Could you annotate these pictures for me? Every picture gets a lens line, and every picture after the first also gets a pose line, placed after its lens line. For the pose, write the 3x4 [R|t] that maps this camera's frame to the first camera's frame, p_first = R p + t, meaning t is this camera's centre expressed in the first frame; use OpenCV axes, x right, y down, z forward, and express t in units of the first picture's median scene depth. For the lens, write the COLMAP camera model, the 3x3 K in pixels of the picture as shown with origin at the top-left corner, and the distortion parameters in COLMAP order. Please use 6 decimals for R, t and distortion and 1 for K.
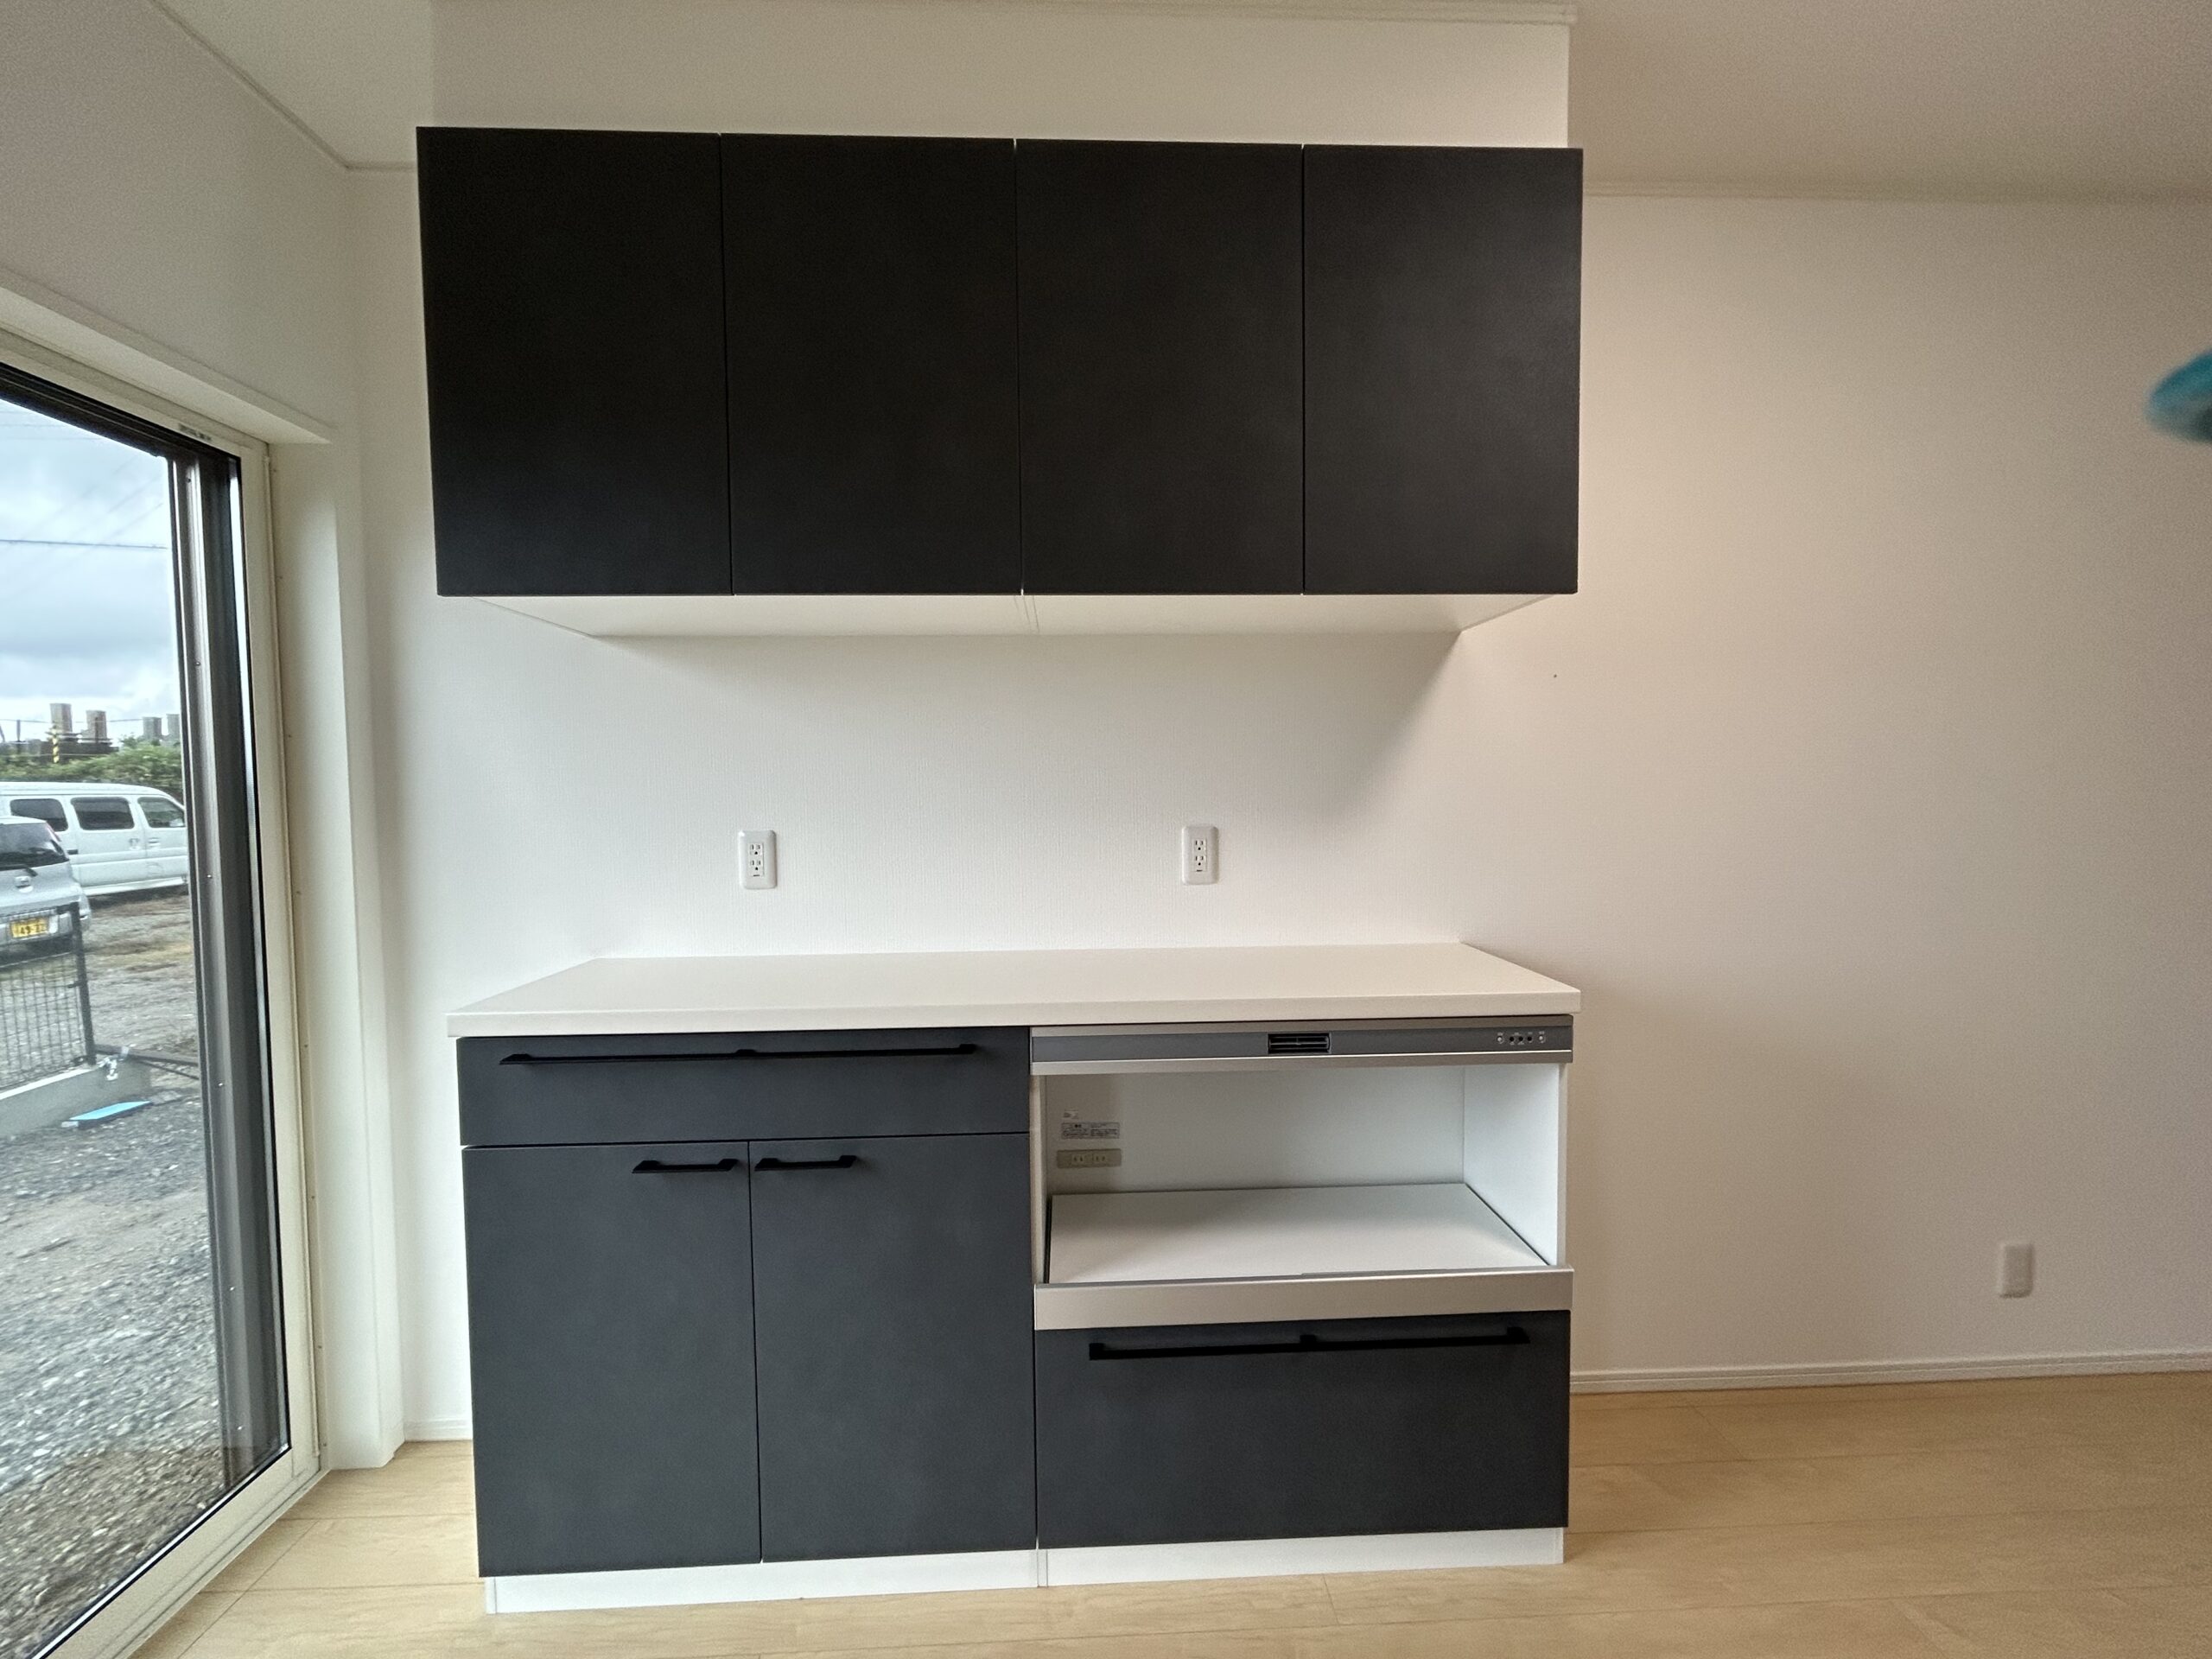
lens RADIAL K [[887.9, 0, 1106.0], [0, 887.9, 829.5], [0, 0, 1]] dist [-0.001580, 0.000274]
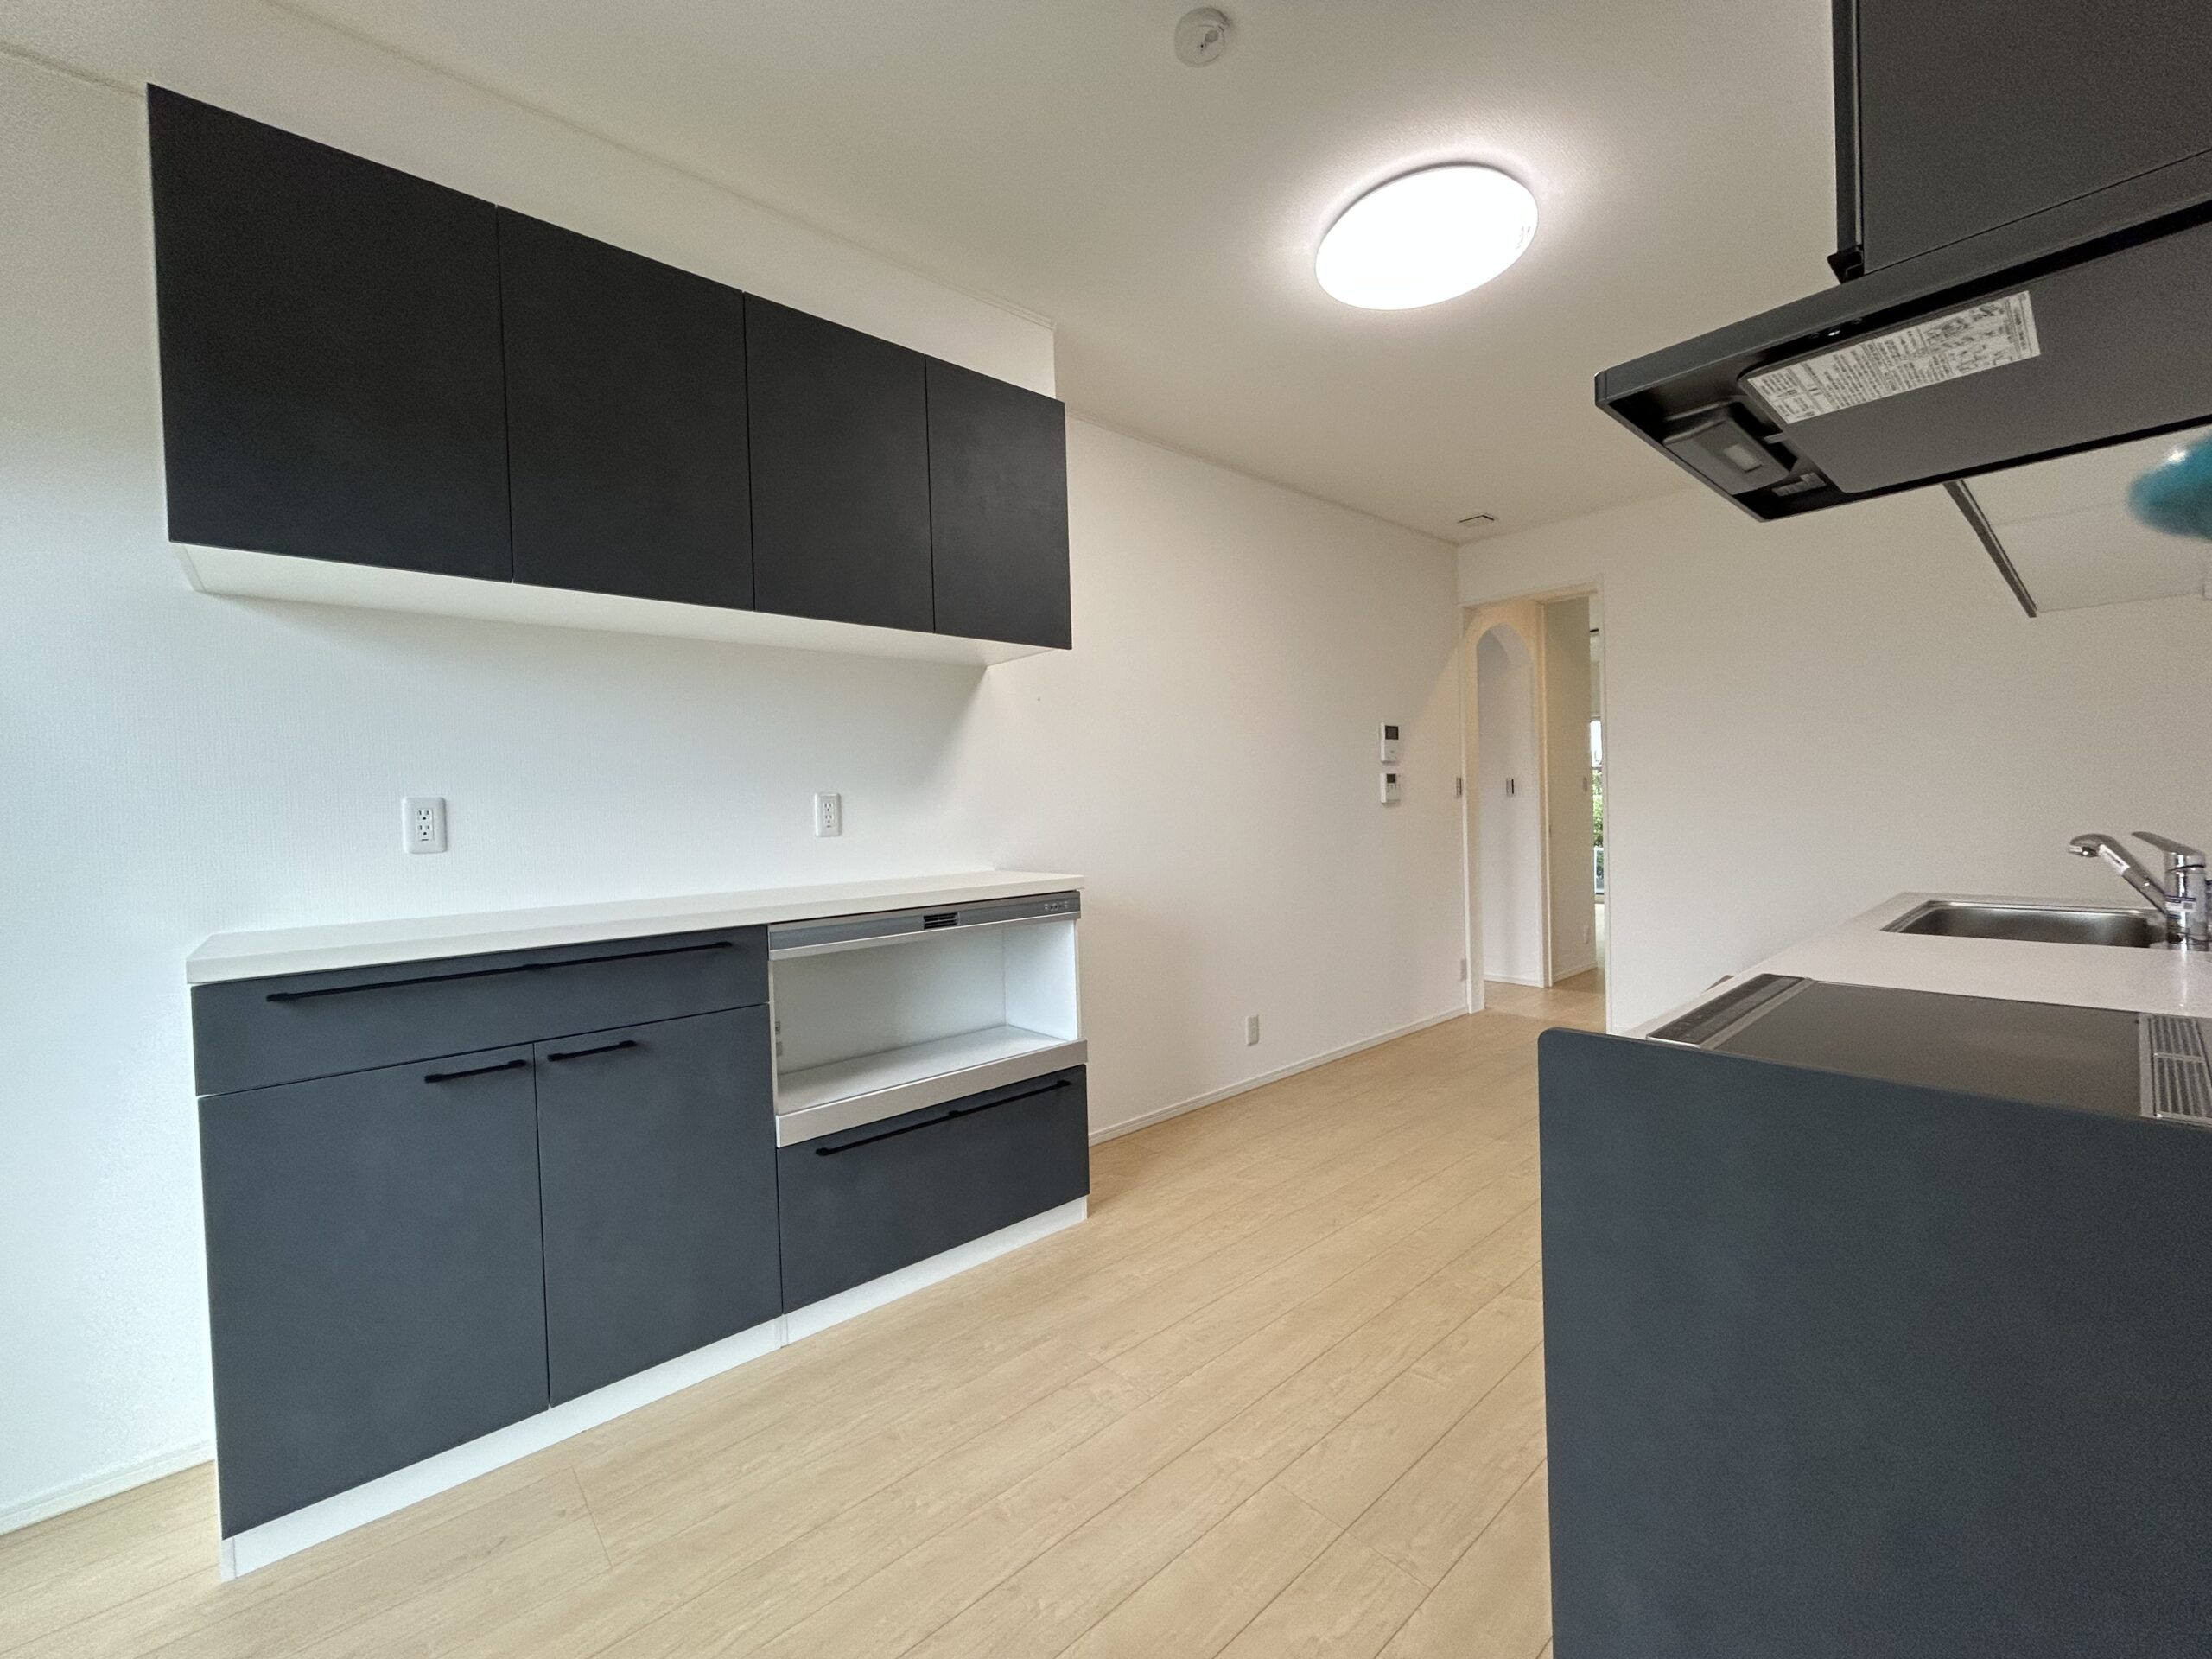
lens RADIAL K [[838.3, 0, 1106.0], [0, 838.3, 829.5], [0, 0, 1]] dist [-0.007659, -0.000091]
pose [[0.785261, -0.033194, 0.618274, -0.452504], [0.050239, 0.998685, -0.010189, 0.109964], [-0.617123, 0.039062, 0.785897, -0.333043]]
